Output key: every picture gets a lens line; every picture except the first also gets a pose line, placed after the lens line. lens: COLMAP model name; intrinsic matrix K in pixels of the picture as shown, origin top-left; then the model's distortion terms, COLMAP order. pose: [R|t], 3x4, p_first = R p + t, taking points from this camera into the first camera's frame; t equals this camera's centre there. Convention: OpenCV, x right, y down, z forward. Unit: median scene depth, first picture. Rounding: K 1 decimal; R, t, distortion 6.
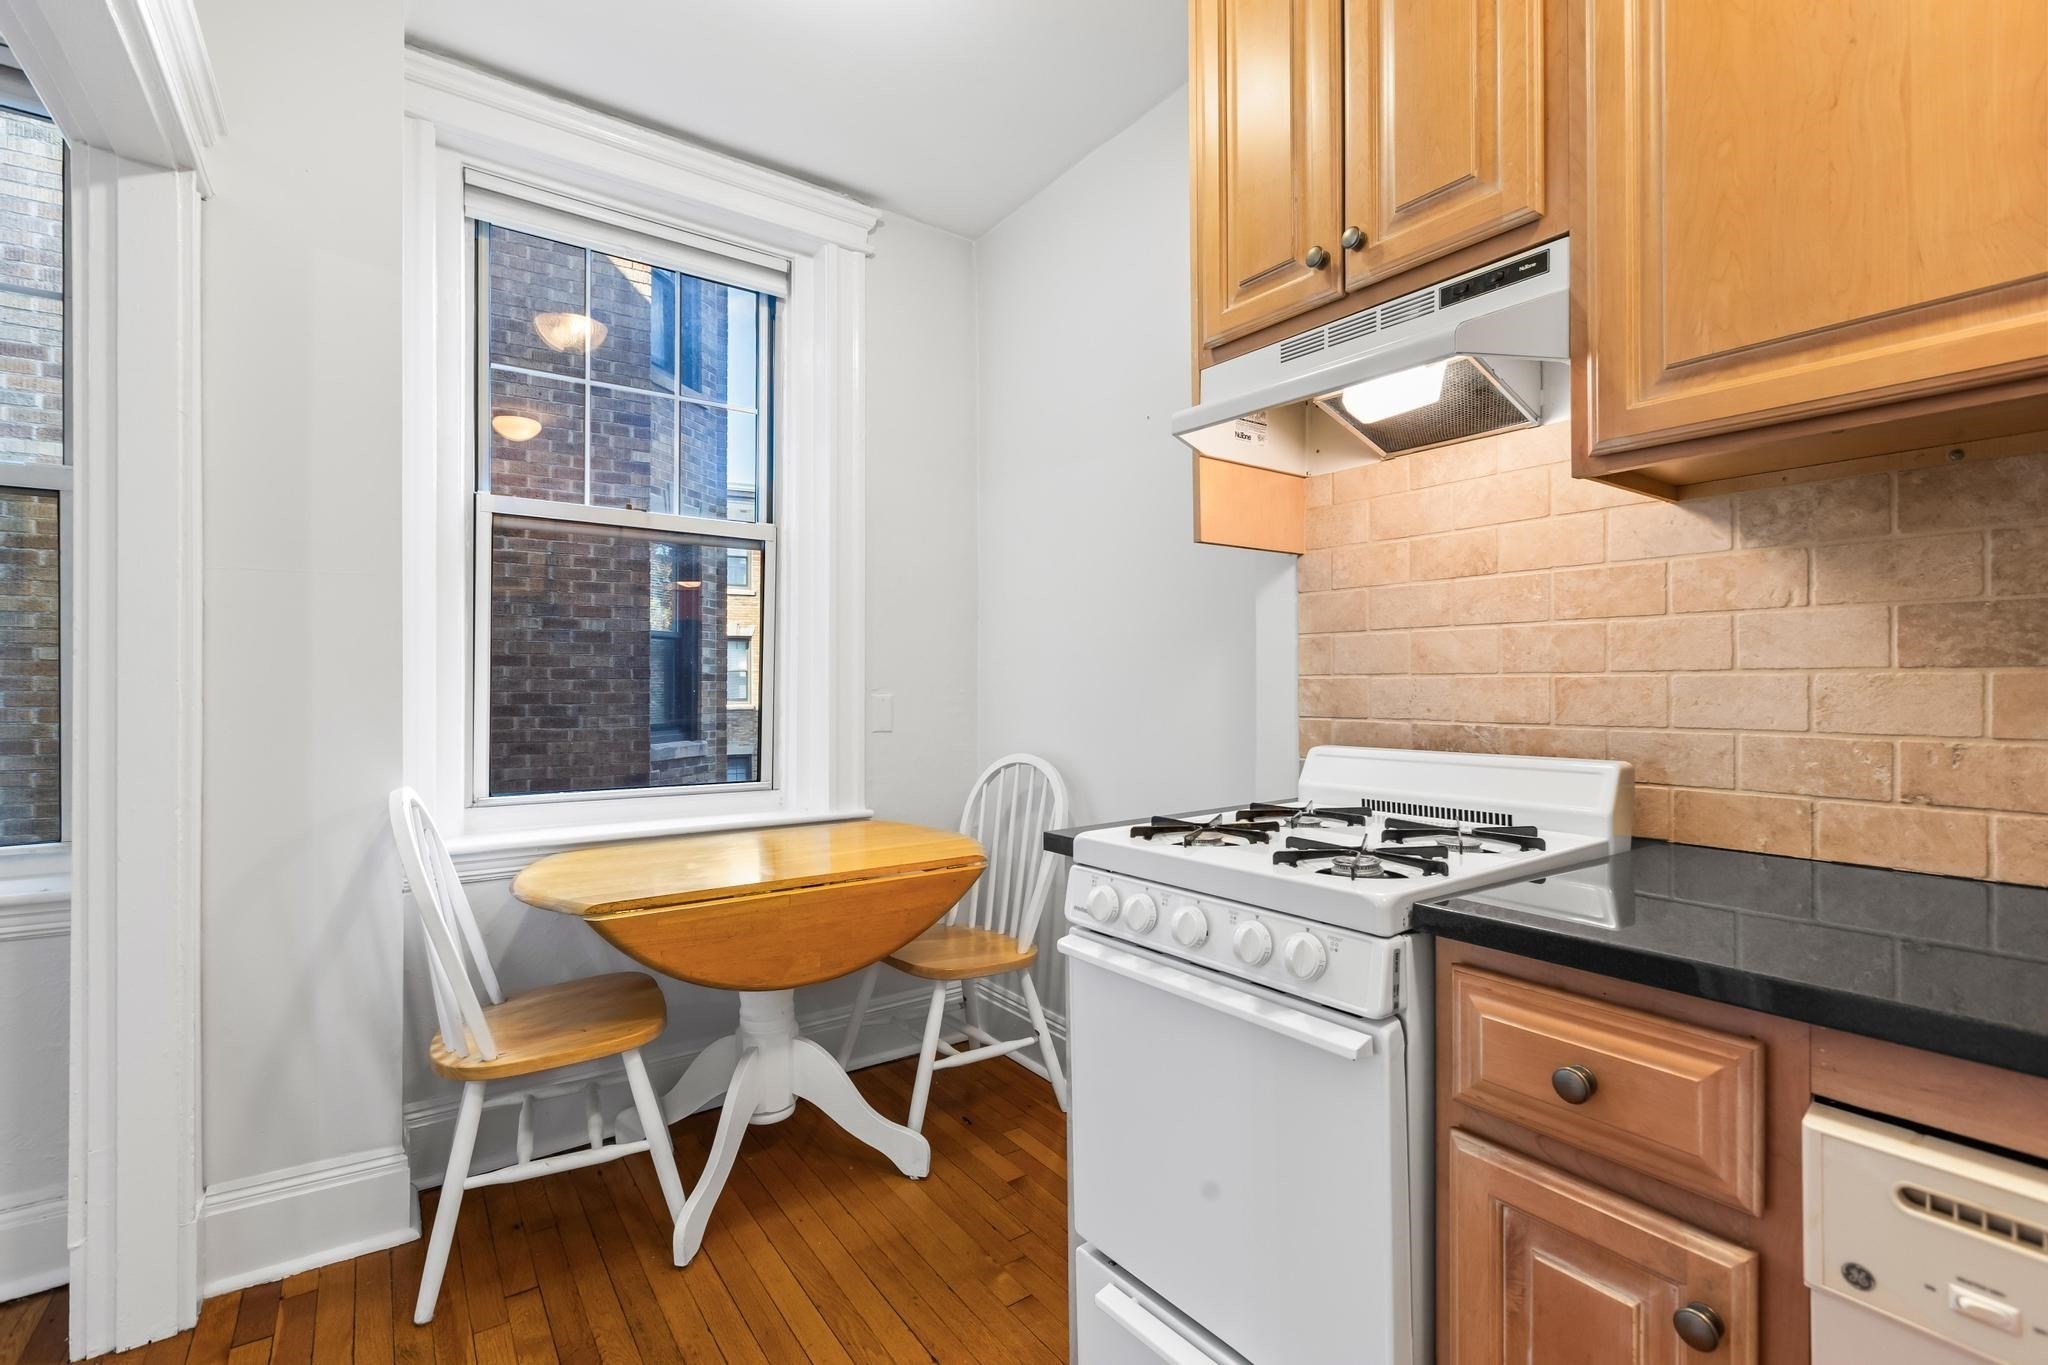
lens RADIAL K [[918.9, 0, 1019.3], [0, 918.9, 679.2], [0, 0, 1]] dist [0.002213, -0.000512]
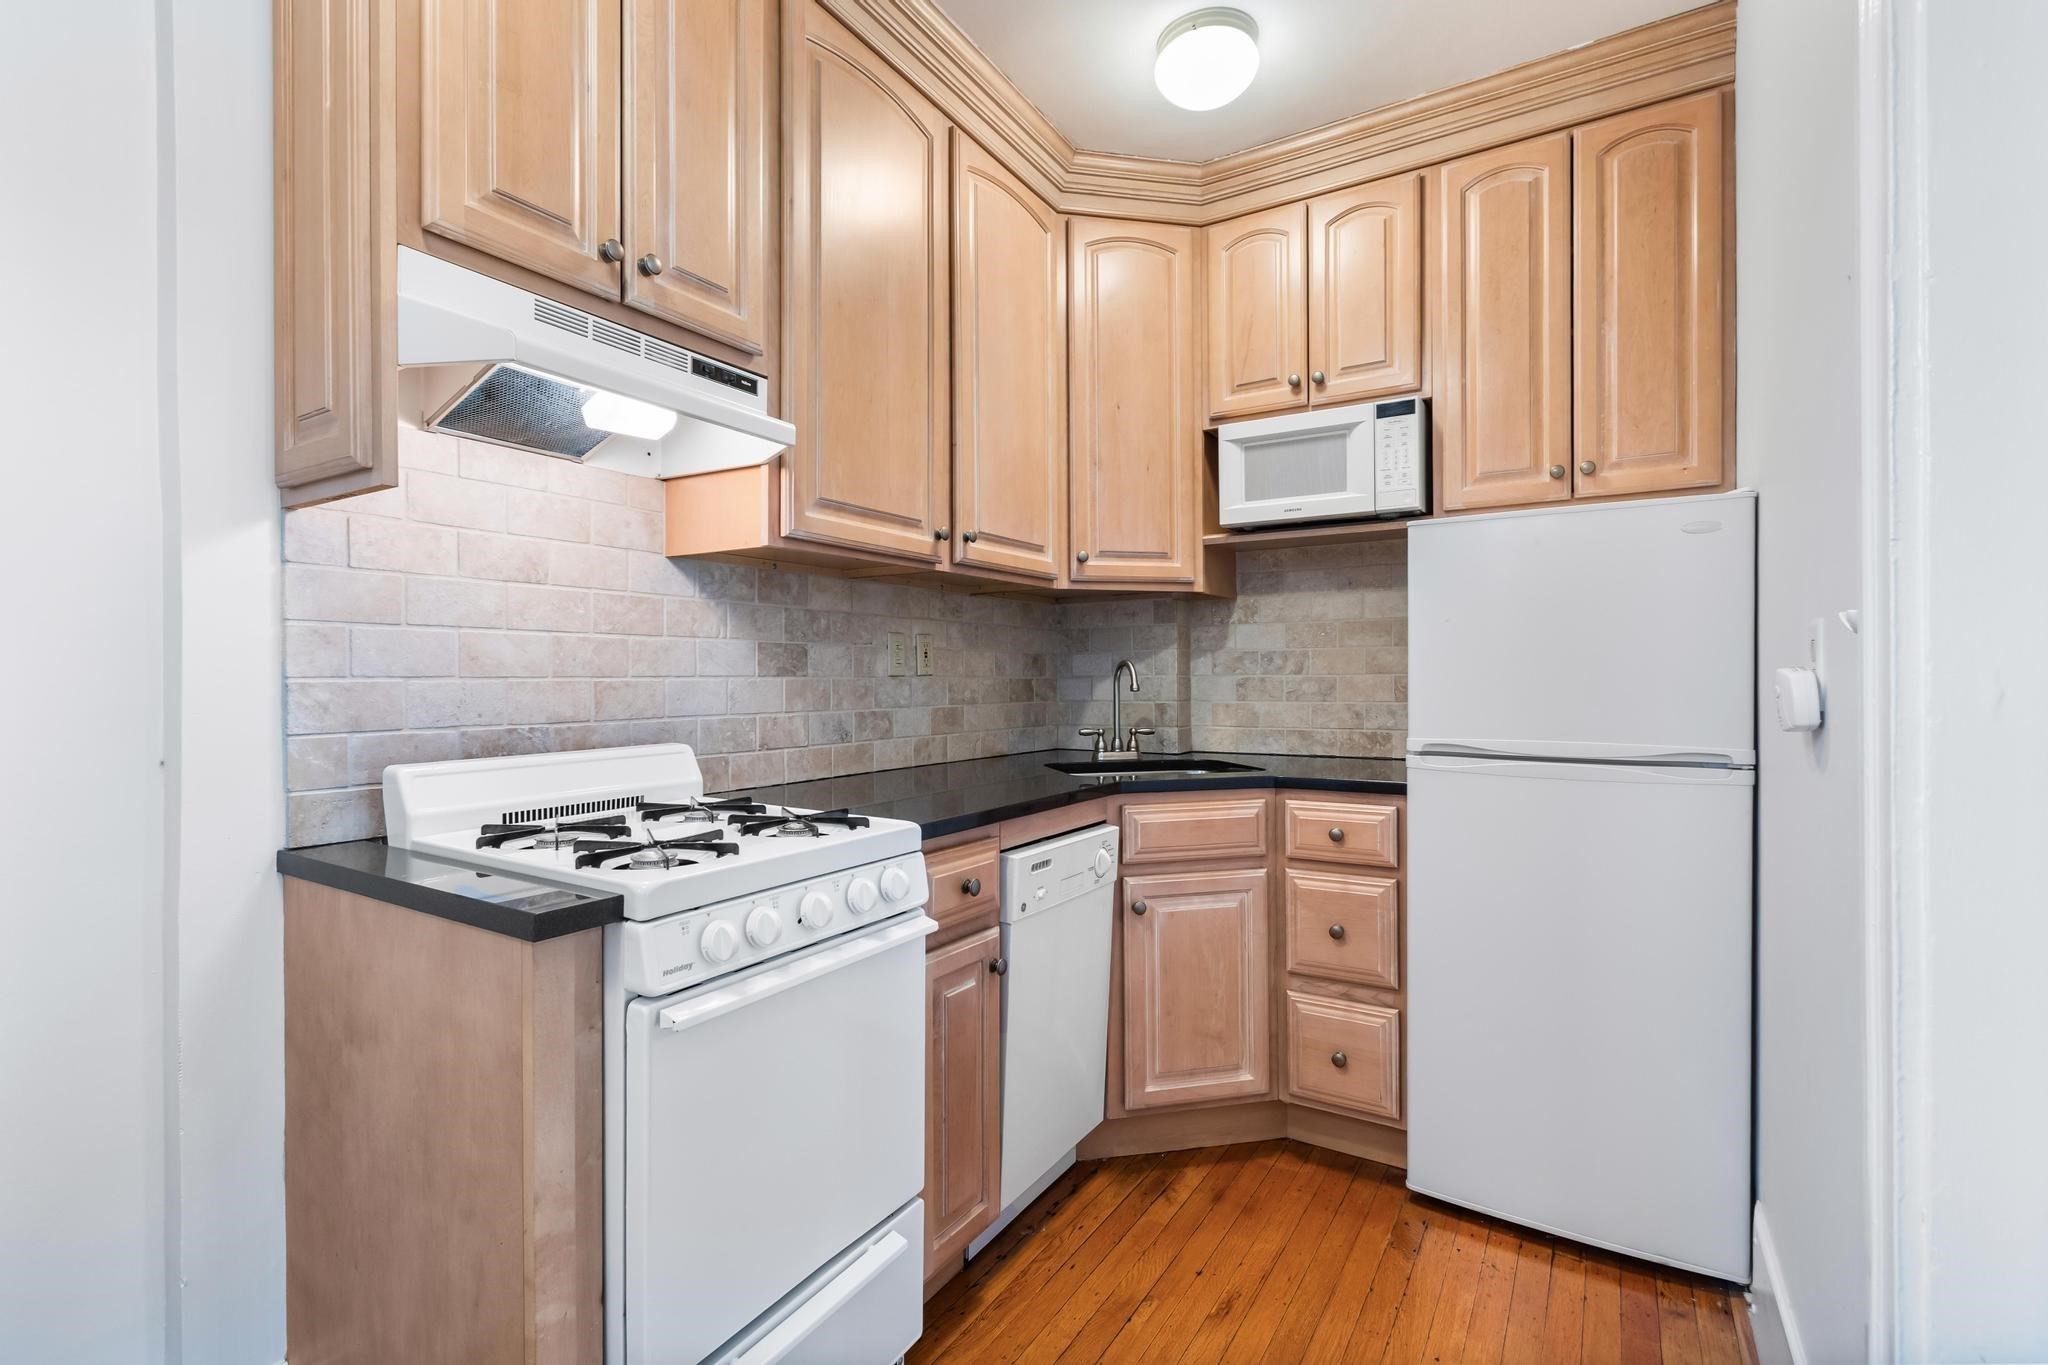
lens RADIAL K [[918.9, 0, 1025.4], [0, 918.9, 679.0], [0, 0, 1]] dist [0.002213, -0.000512]
pose [[-0.381754, 0.001933, 0.924262, -0.759743], [-0.001382, 0.999996, -0.002662, -0.002313], [-0.924263, -0.002293, -0.381750, 0.985519]]
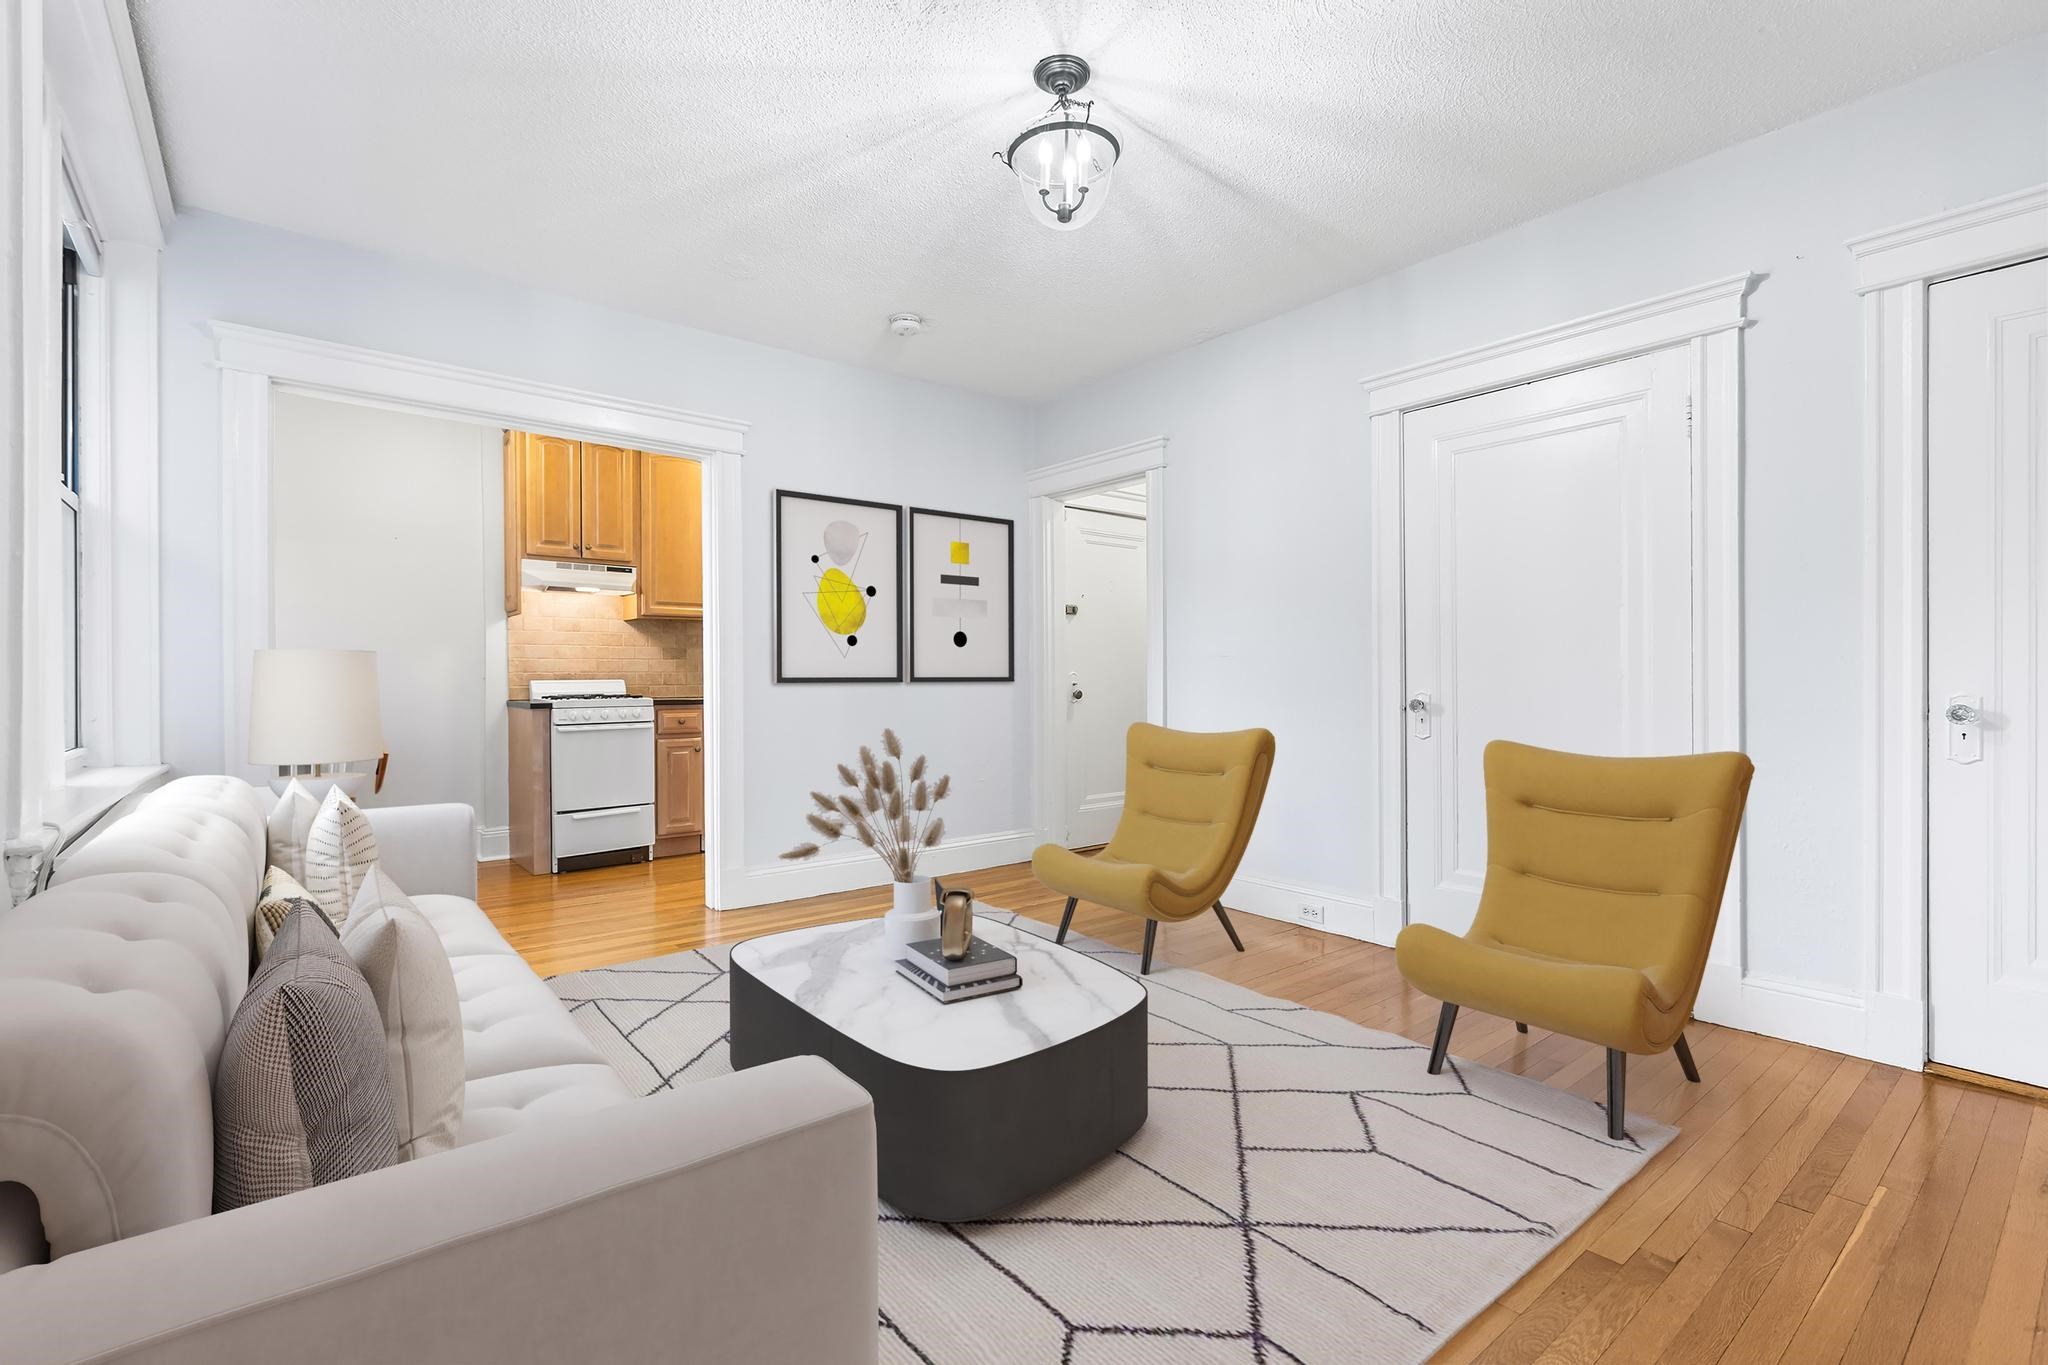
lens RADIAL K [[918.9, 0, 1026.7], [0, 918.9, 685.3], [0, 0, 1]] dist [0.002213, -0.000512]
pose [[-0.059824, -0.003820, 0.998202, -3.605985], [-0.002980, 0.999989, 0.003648, 0.090800], [-0.998204, -0.002756, -0.059835, -0.624624]]
